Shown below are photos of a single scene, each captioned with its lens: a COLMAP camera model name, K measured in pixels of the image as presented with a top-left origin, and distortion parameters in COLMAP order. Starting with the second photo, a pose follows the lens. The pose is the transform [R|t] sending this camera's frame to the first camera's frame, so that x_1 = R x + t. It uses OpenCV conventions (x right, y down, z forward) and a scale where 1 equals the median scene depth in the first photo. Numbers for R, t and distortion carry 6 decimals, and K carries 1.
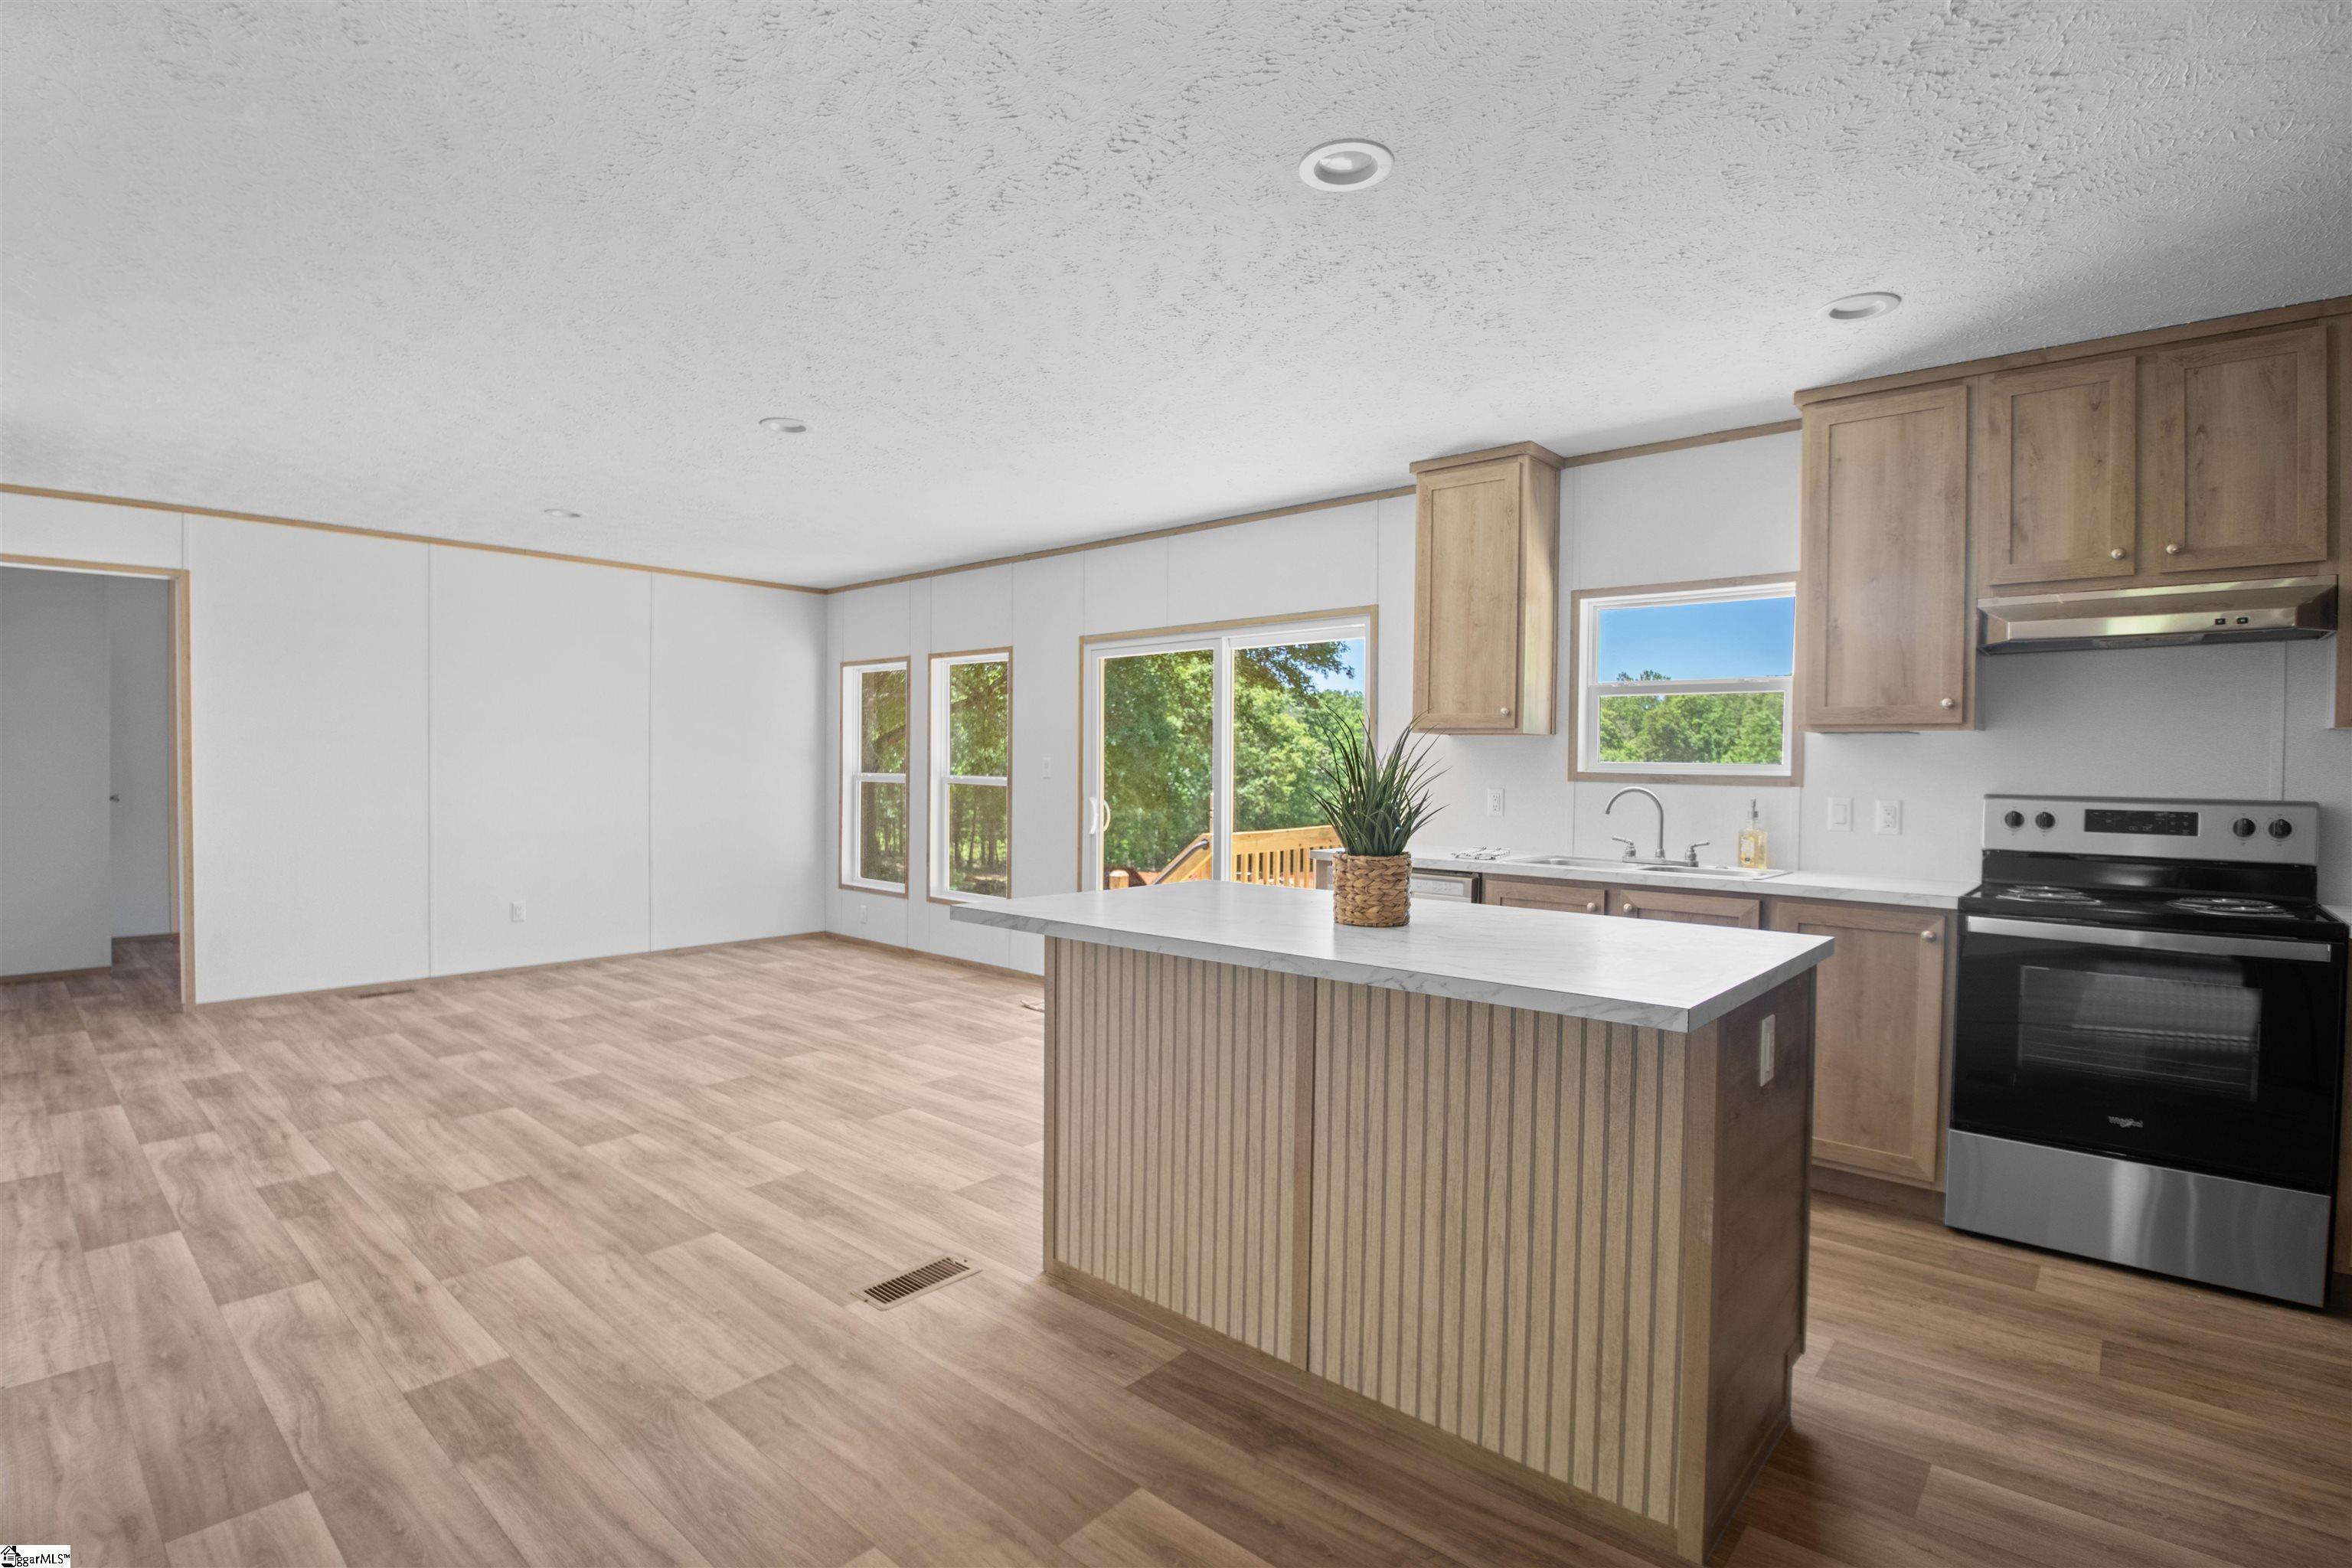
lens RADIAL K [[1120.9, 0, 1151.8], [0, 1120.9, 783.7], [0, 0, 1]] dist [-0.018588, -0.003987]
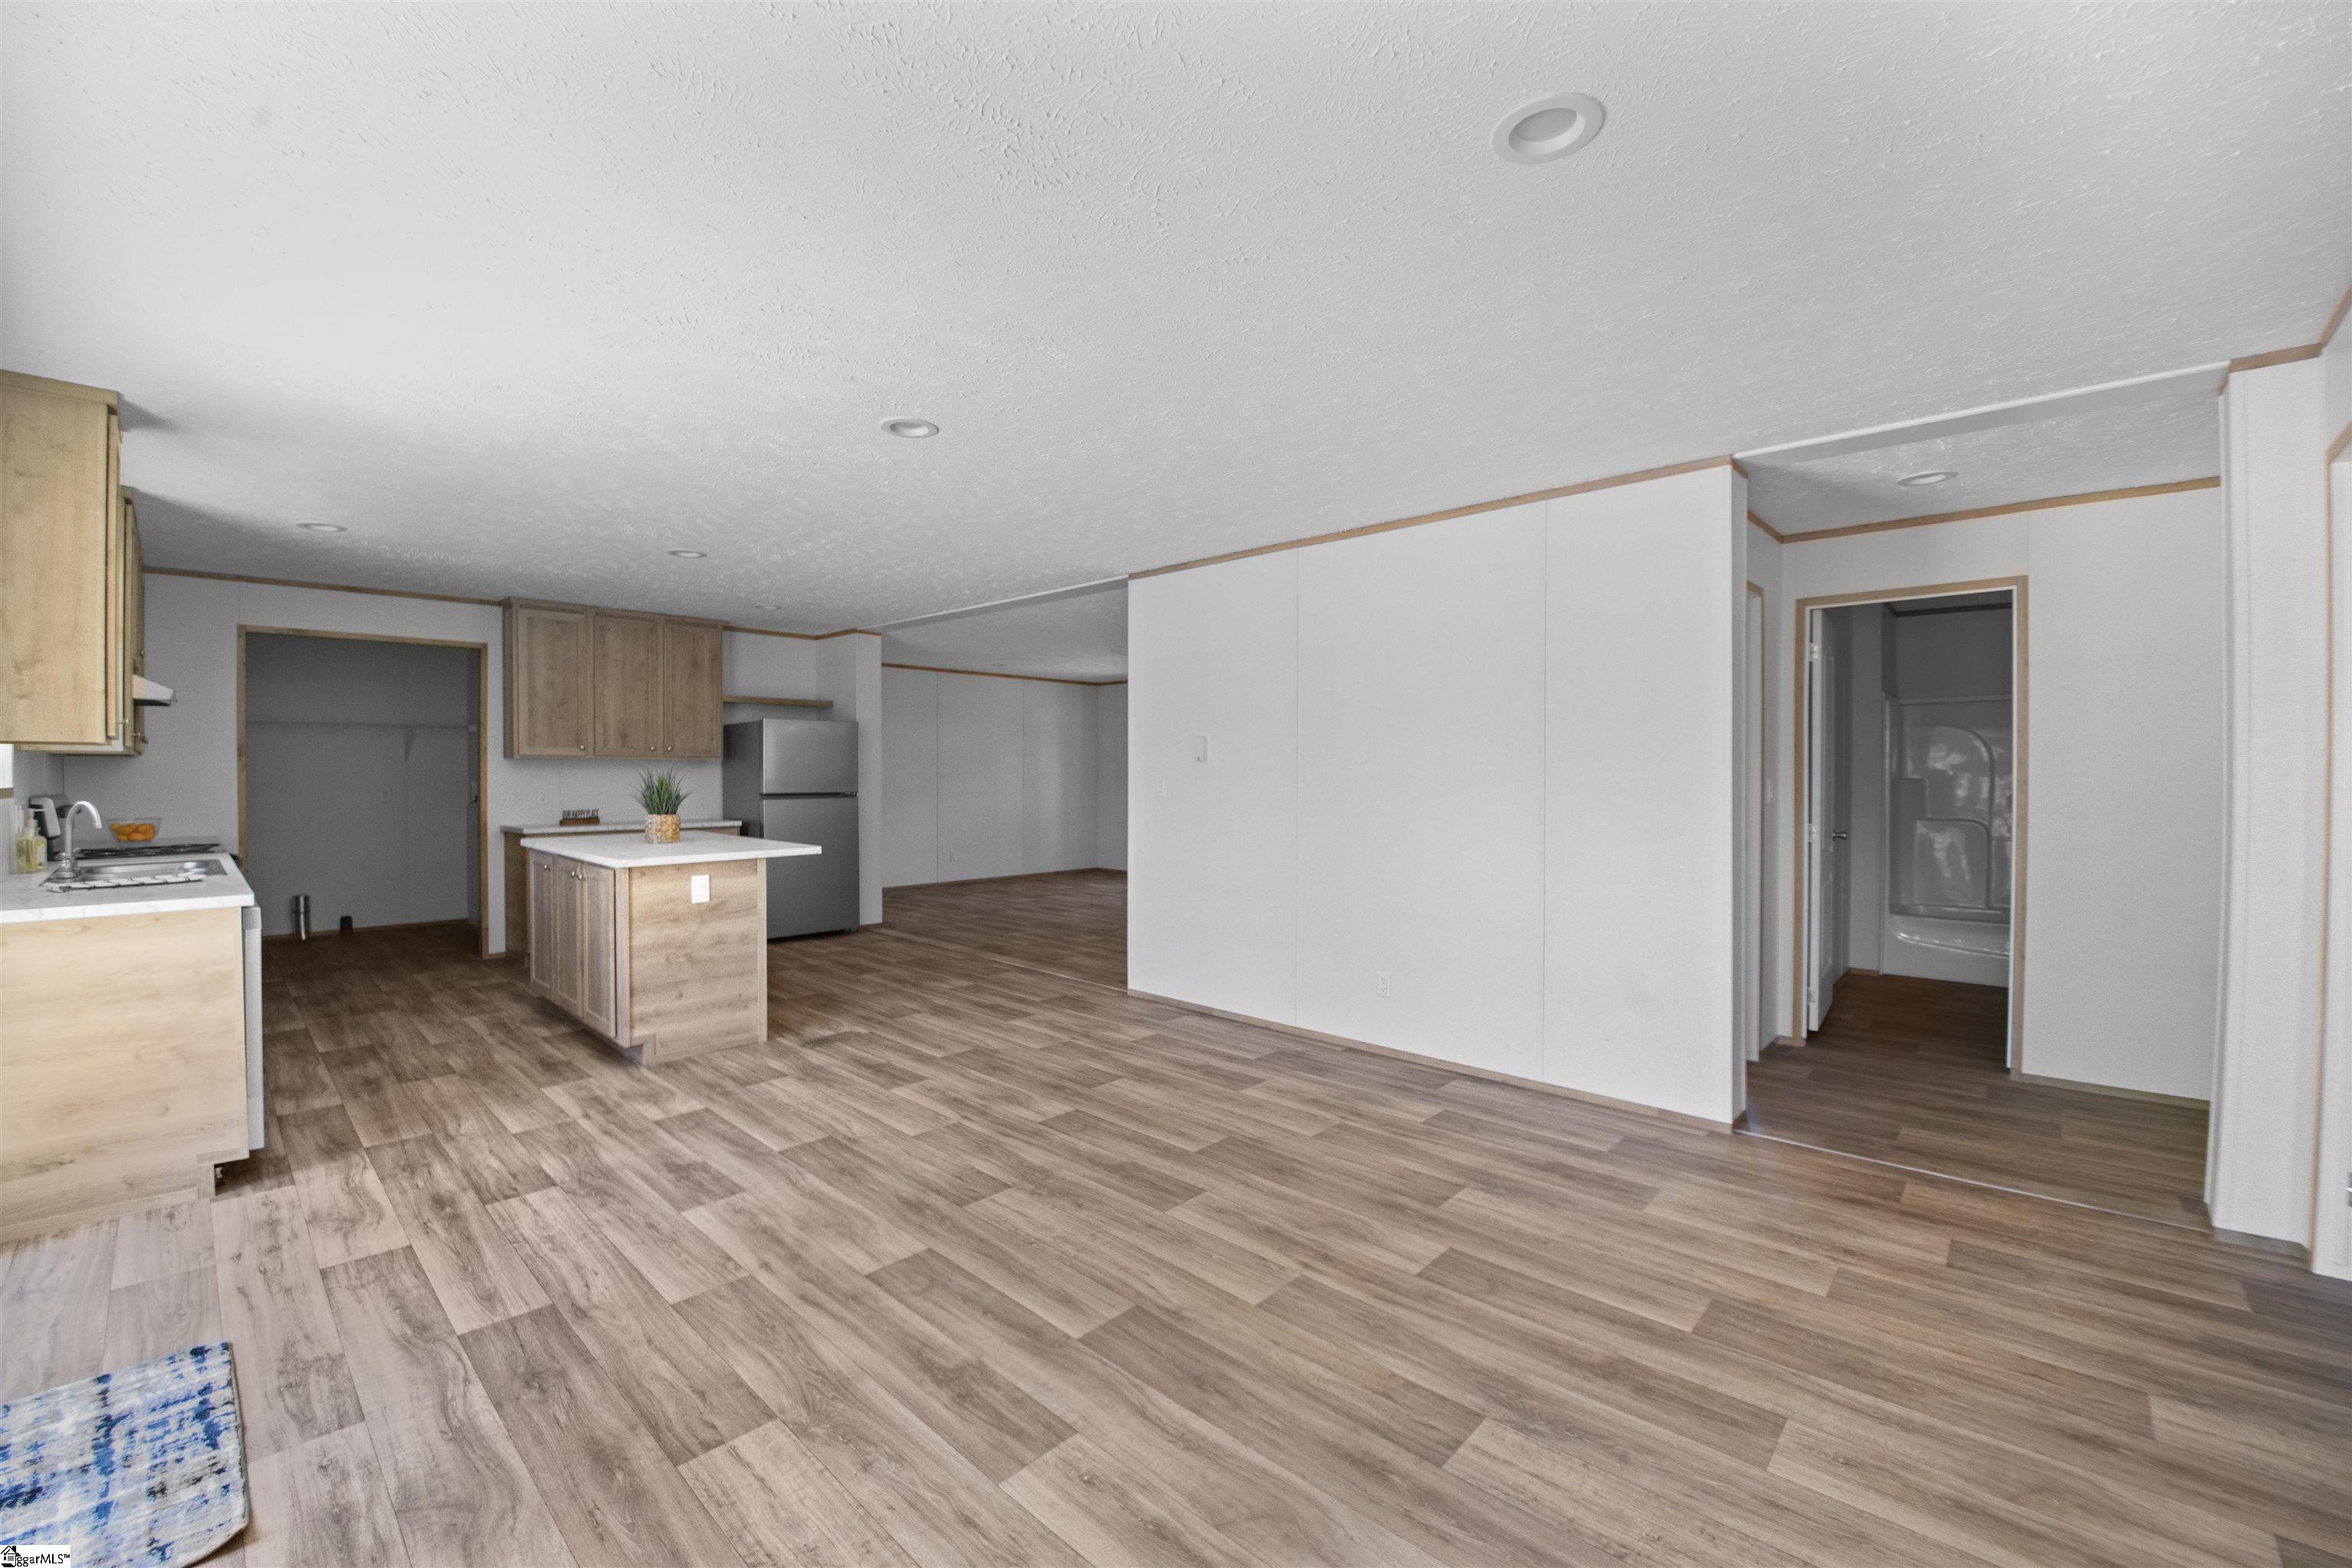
lens RADIAL K [[952.9, 0, 1158.0], [0, 952.9, 779.2], [0, 0, 1]] dist [-0.017803, -0.004344]
pose [[-0.999692, -0.011825, 0.021812, -0.741771], [-0.011206, 0.999537, 0.028271, -0.068658], [-0.022136, 0.028018, -0.999362, 2.403239]]
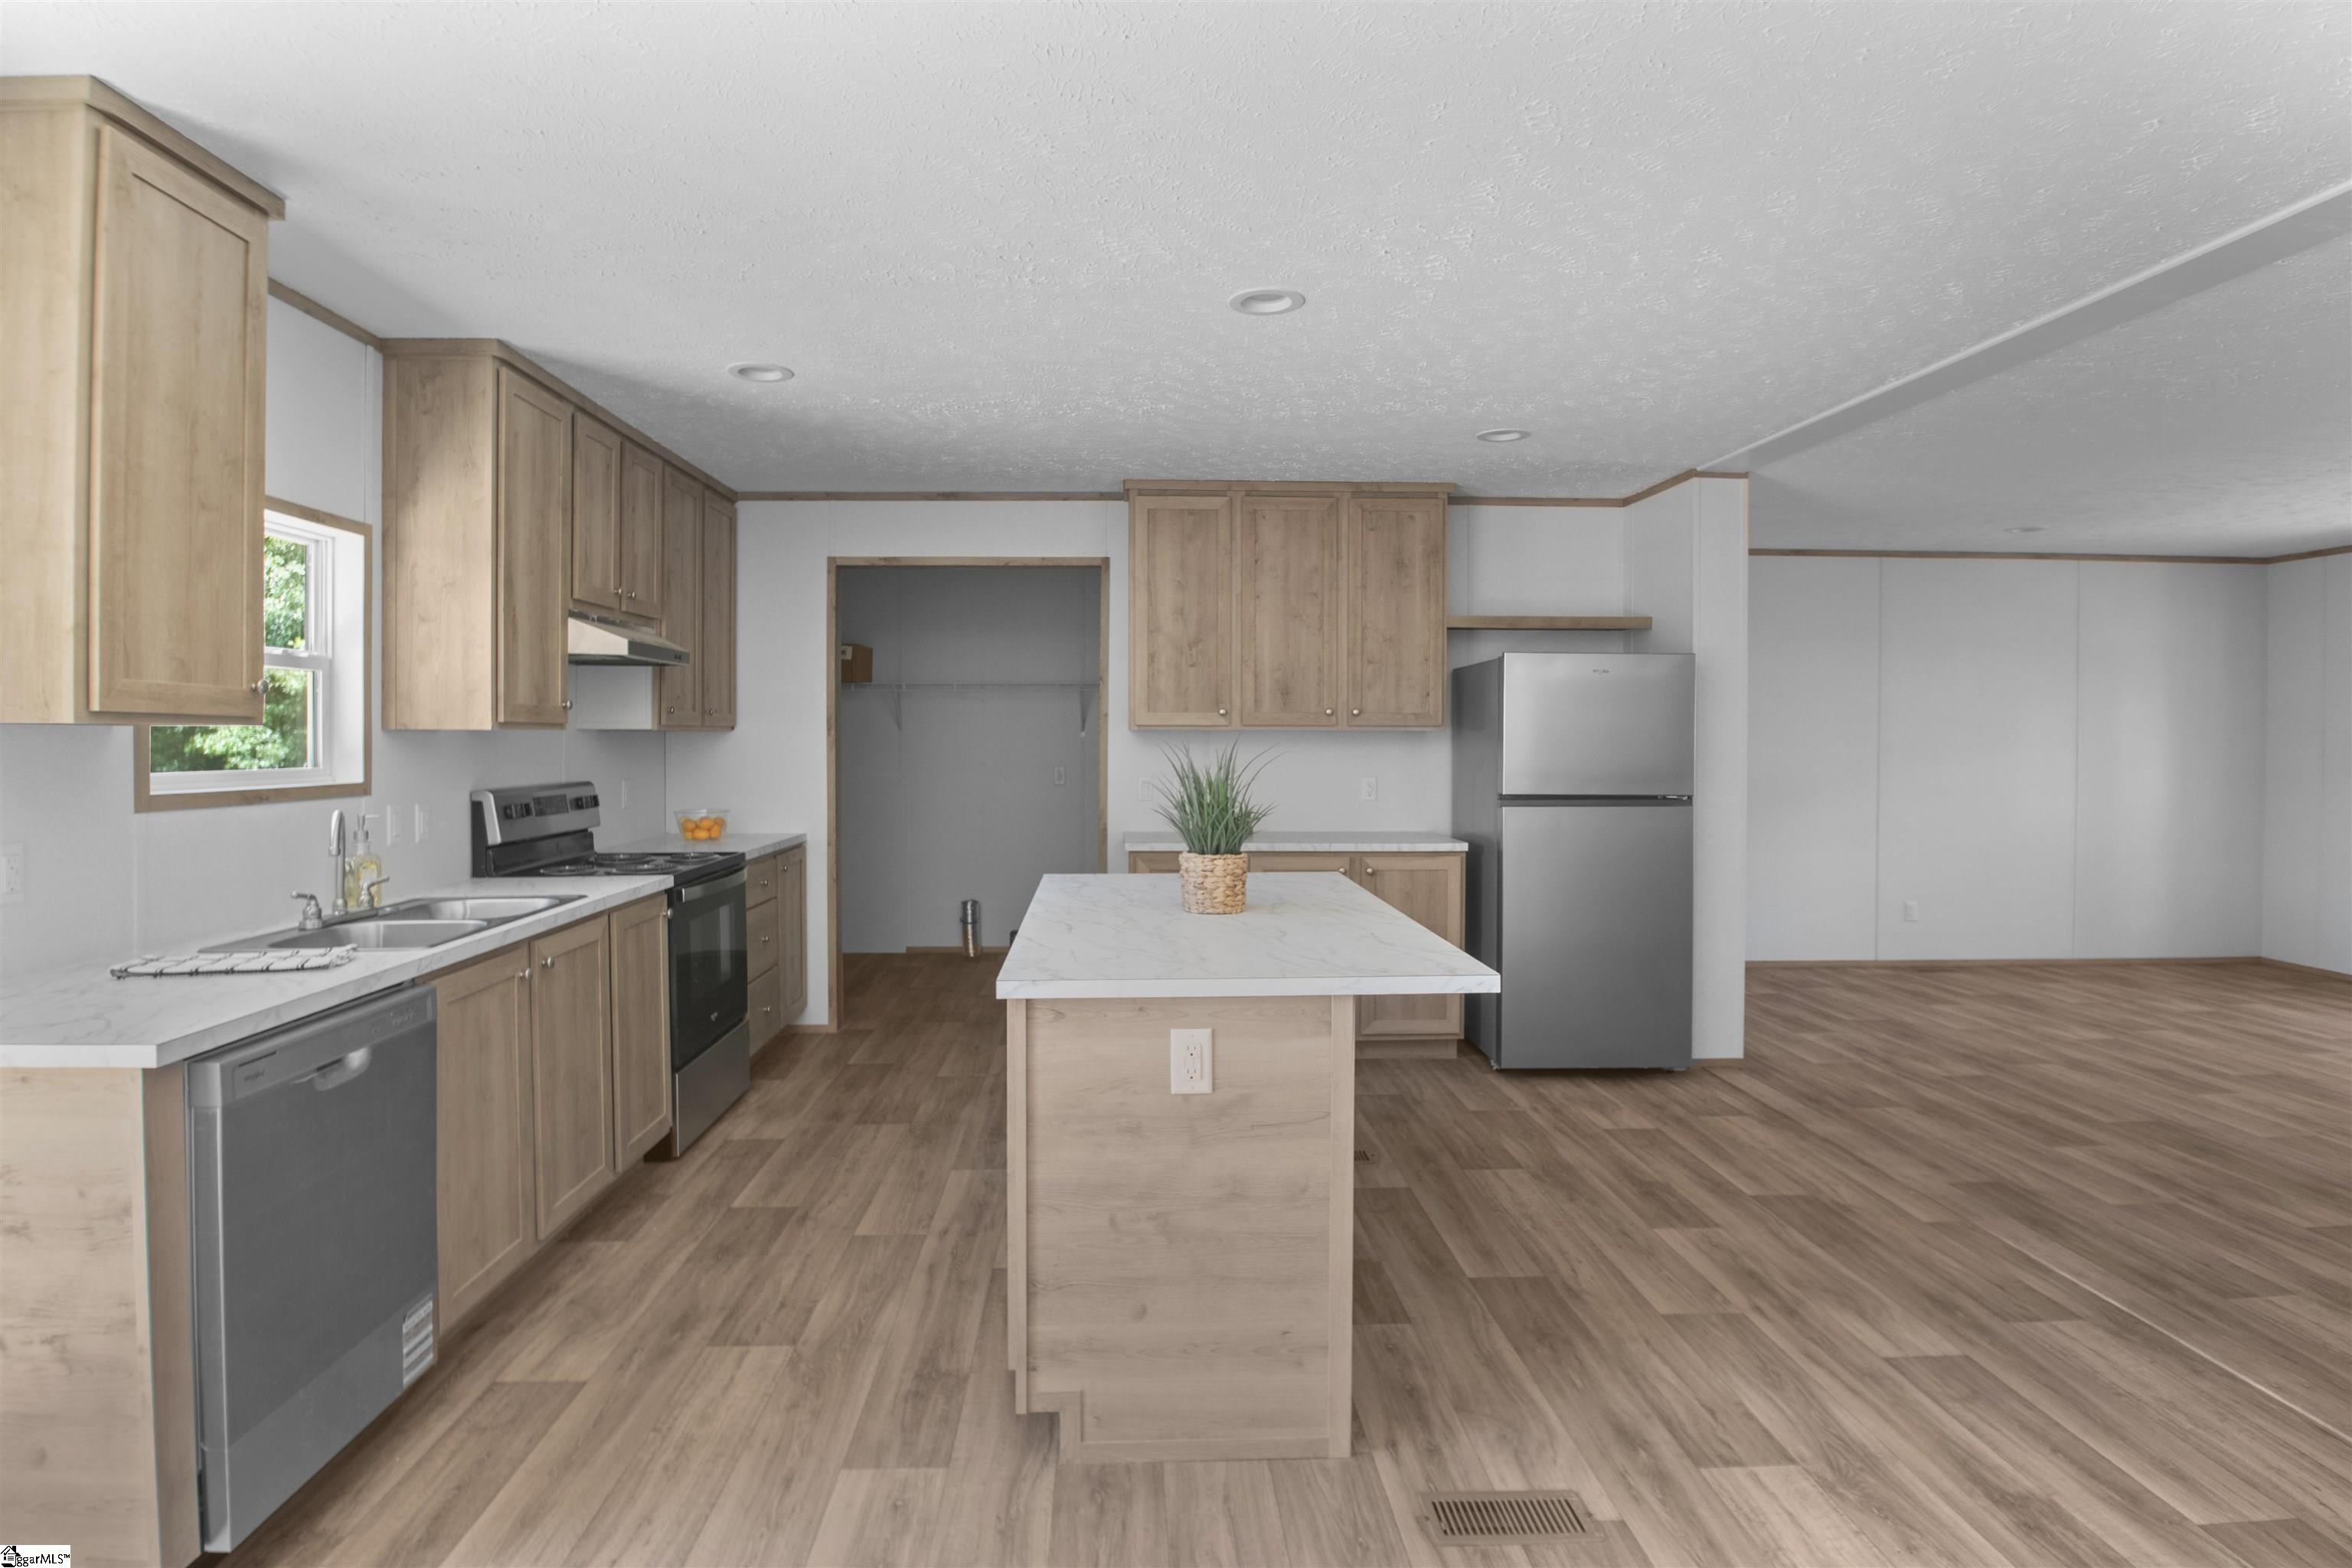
lens RADIAL K [[1212.4, 0, 1156.1], [0, 1212.4, 745.3], [0, 0, 1]] dist [-0.026187, 0.000330]
pose [[-0.698454, -0.018958, 0.715404, -0.535804], [0.004972, 0.999496, 0.031341, -0.072547], [-0.715638, 0.025447, -0.698008, 1.519449]]
